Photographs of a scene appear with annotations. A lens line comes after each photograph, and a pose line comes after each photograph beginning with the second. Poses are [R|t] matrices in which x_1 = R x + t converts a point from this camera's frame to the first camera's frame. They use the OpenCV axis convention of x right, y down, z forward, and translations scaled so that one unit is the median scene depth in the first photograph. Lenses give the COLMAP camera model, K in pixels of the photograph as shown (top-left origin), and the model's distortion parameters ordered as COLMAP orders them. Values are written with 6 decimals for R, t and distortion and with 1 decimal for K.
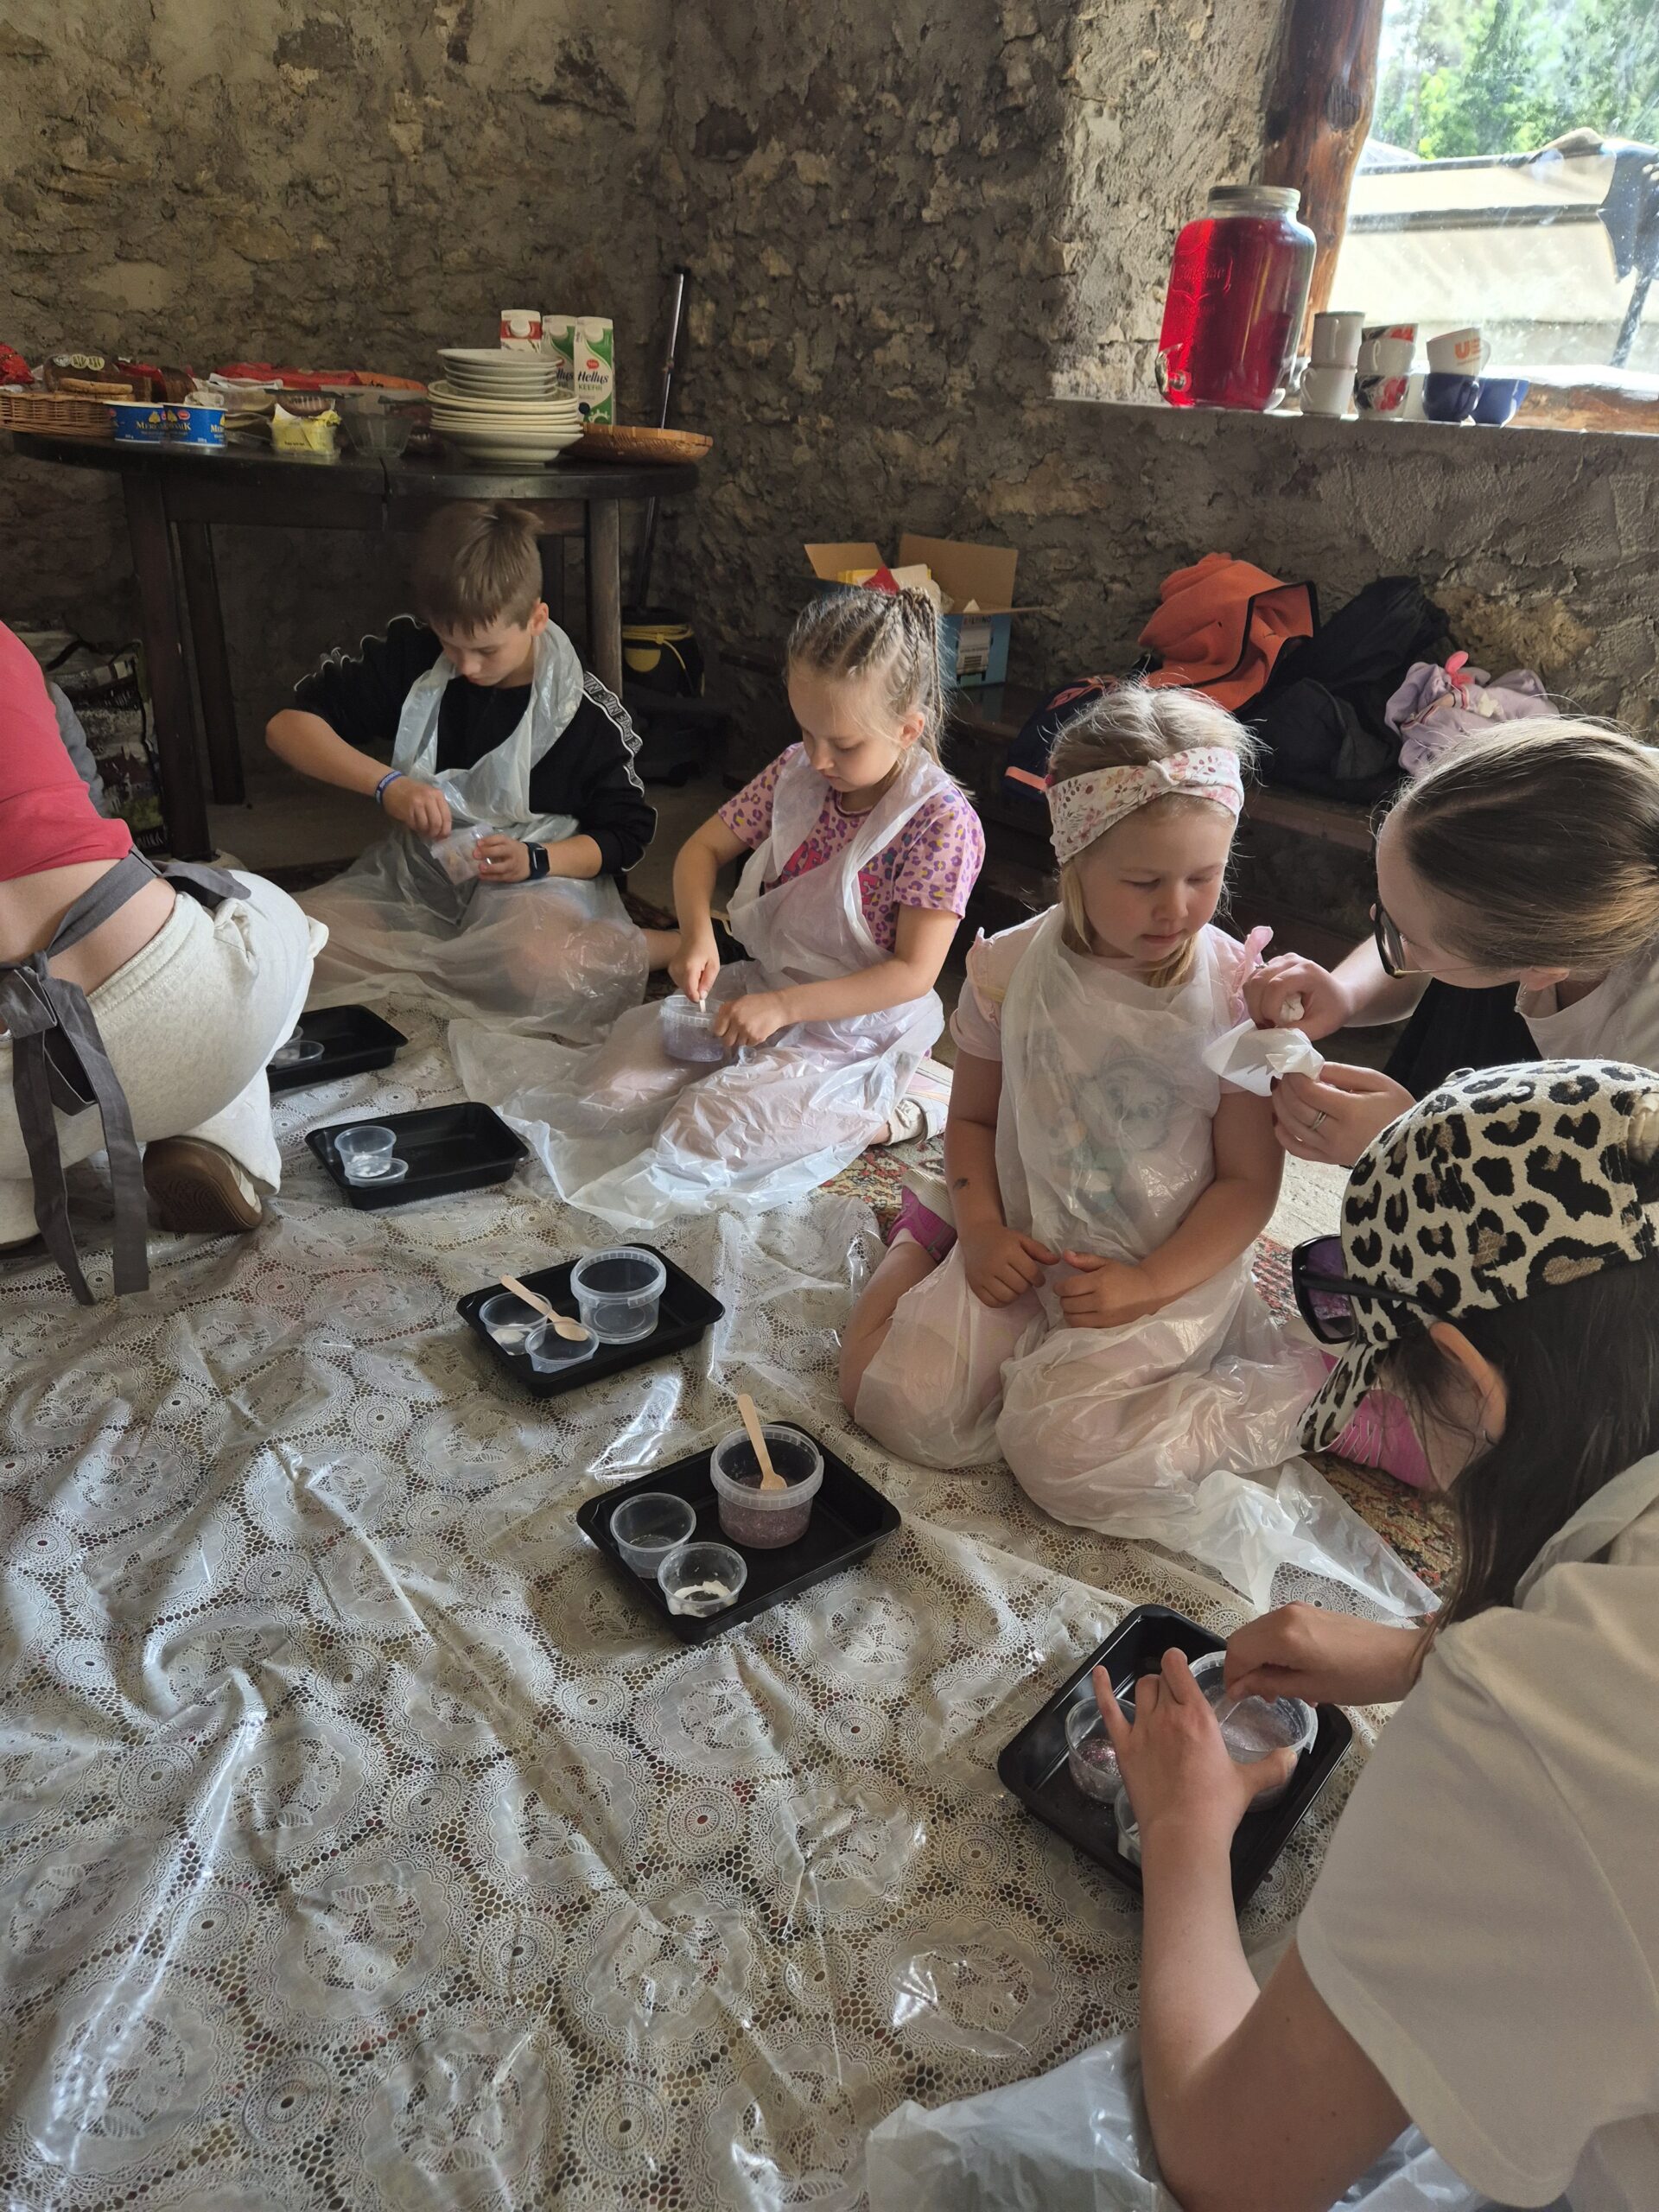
lens RADIAL K [[1483.3, 0, 829.5], [0, 1483.3, 1106.0], [0, 0, 1]] dist [0.095267, -0.072278]
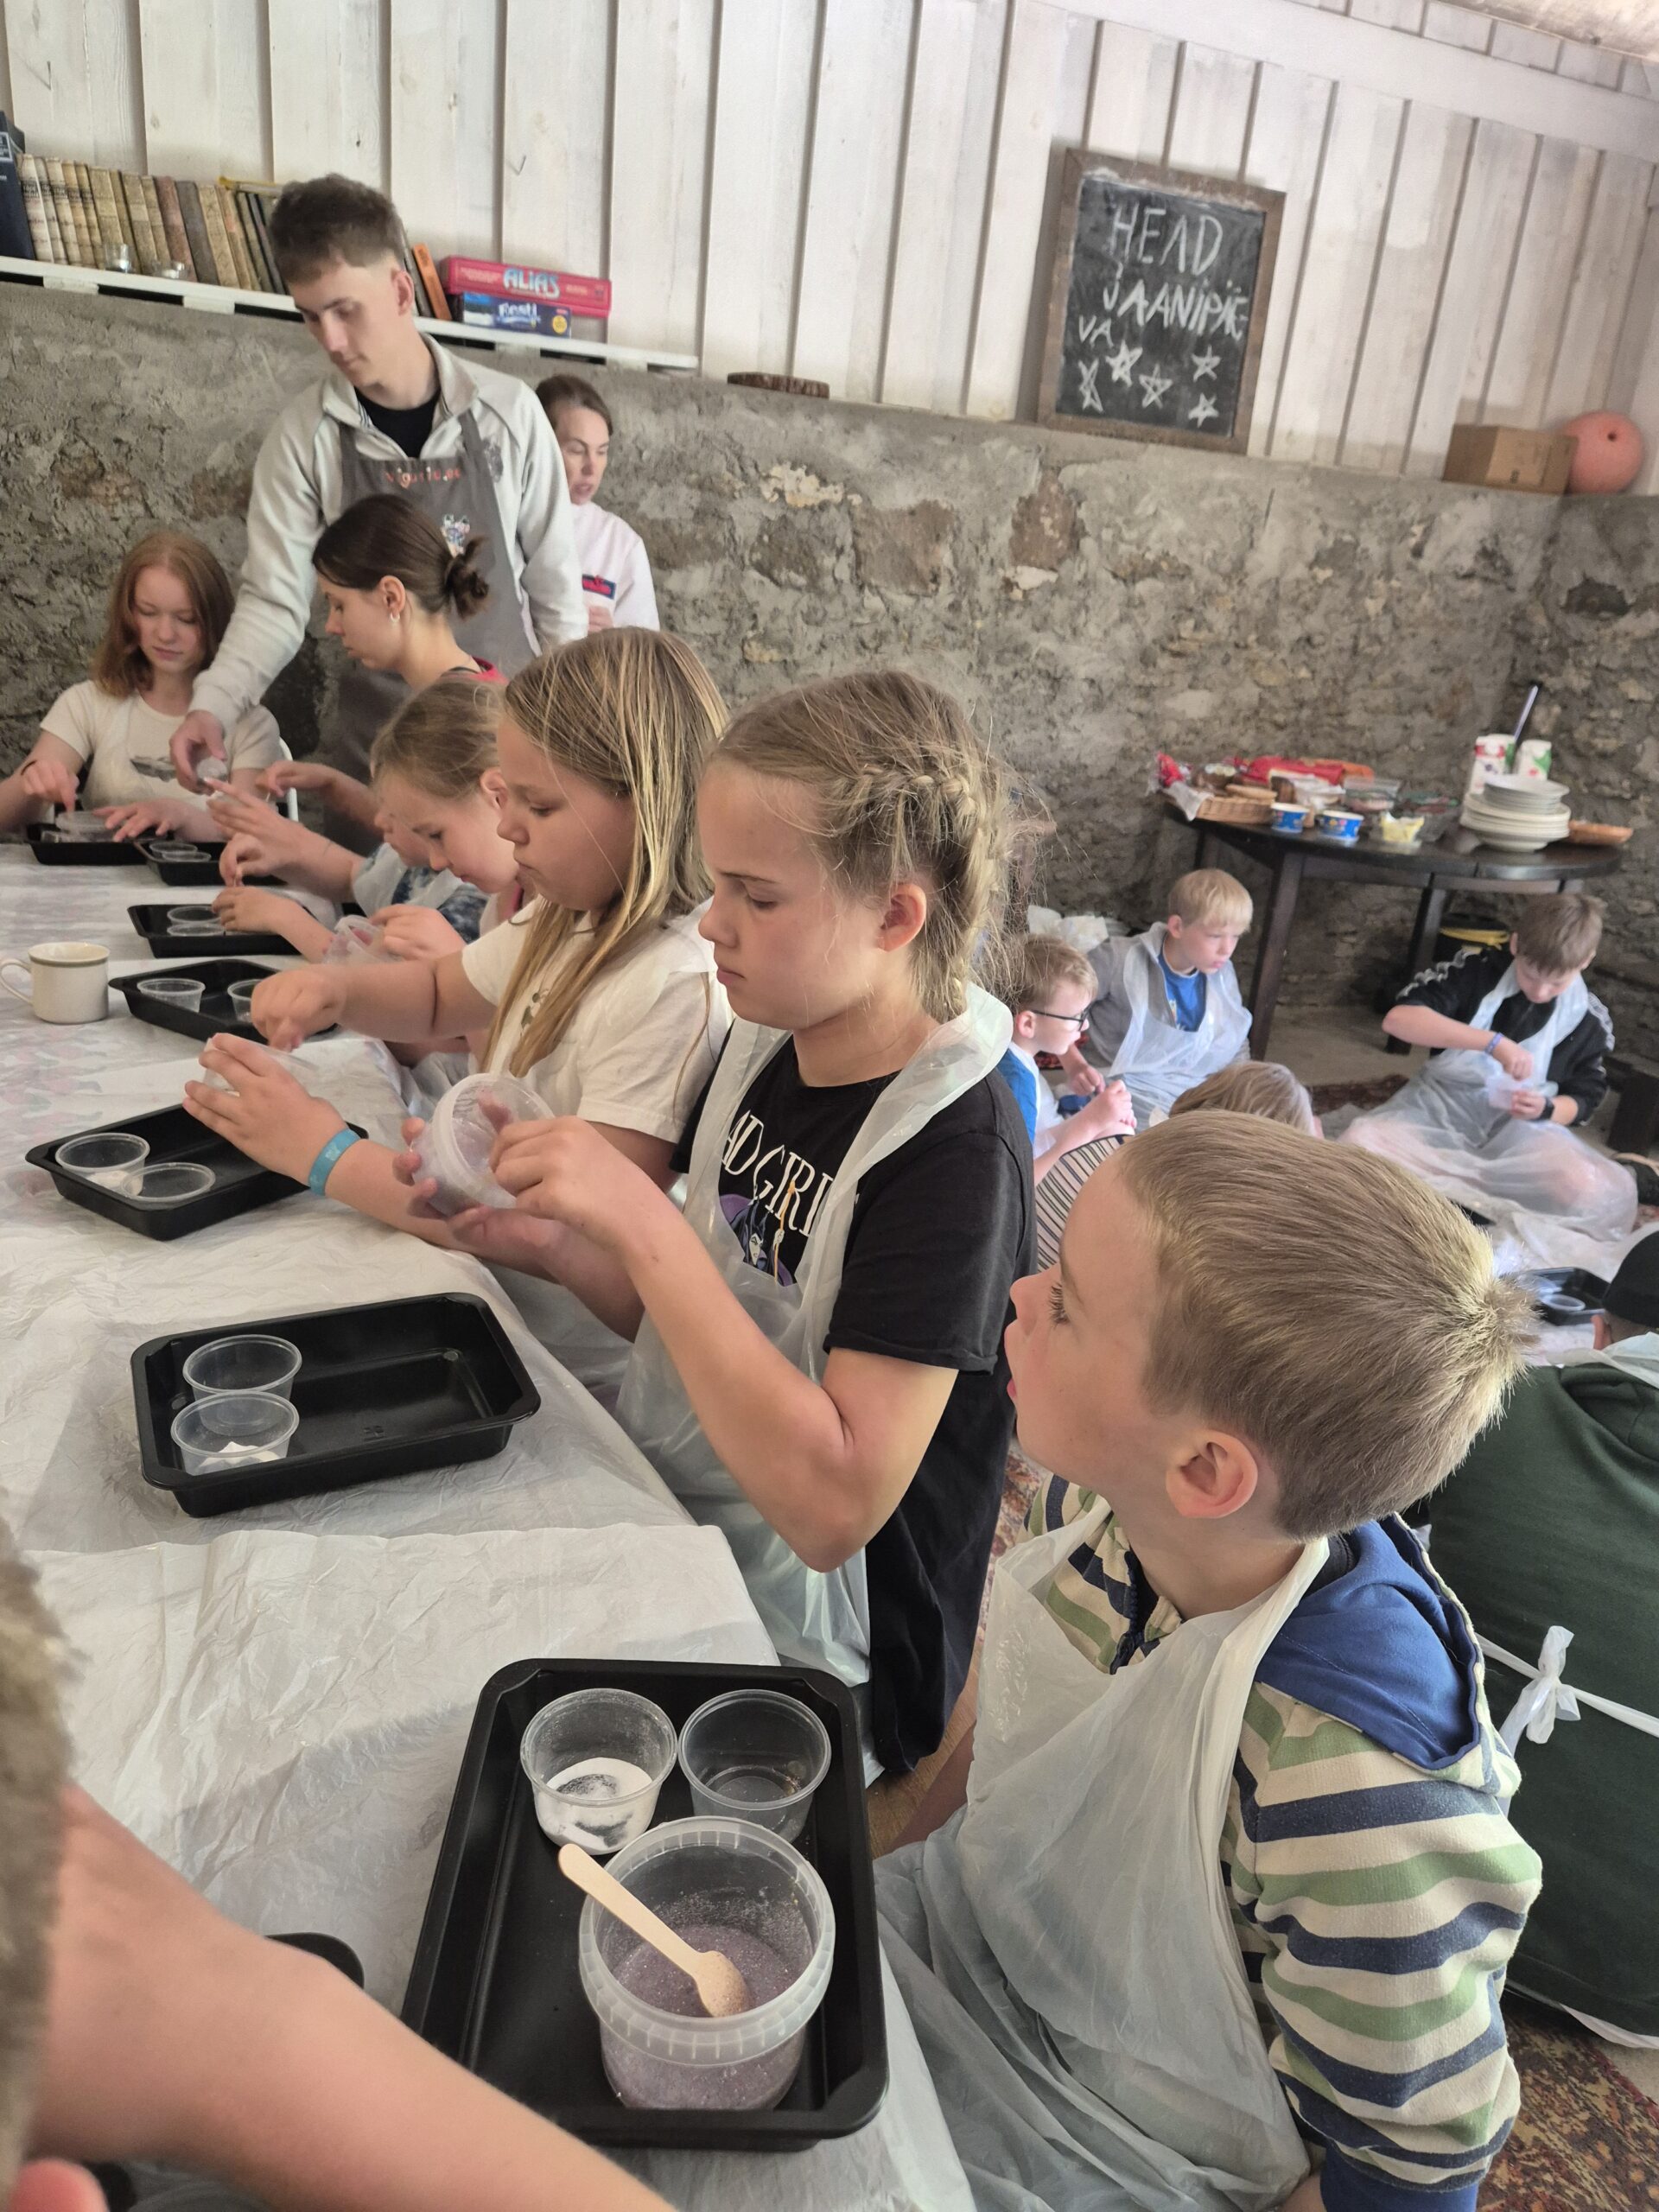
lens RADIAL K [[1516.4, 0, 740.8], [0, 1516.4, 1109.8], [0, 0, 1]] dist [0.051430, -0.035555]
pose [[0.960635, 0.118717, -0.251170, -0.439710], [-0.148072, 0.983771, -0.101340, 0.080430], [0.235063, 0.134542, 0.962623, -0.501084]]
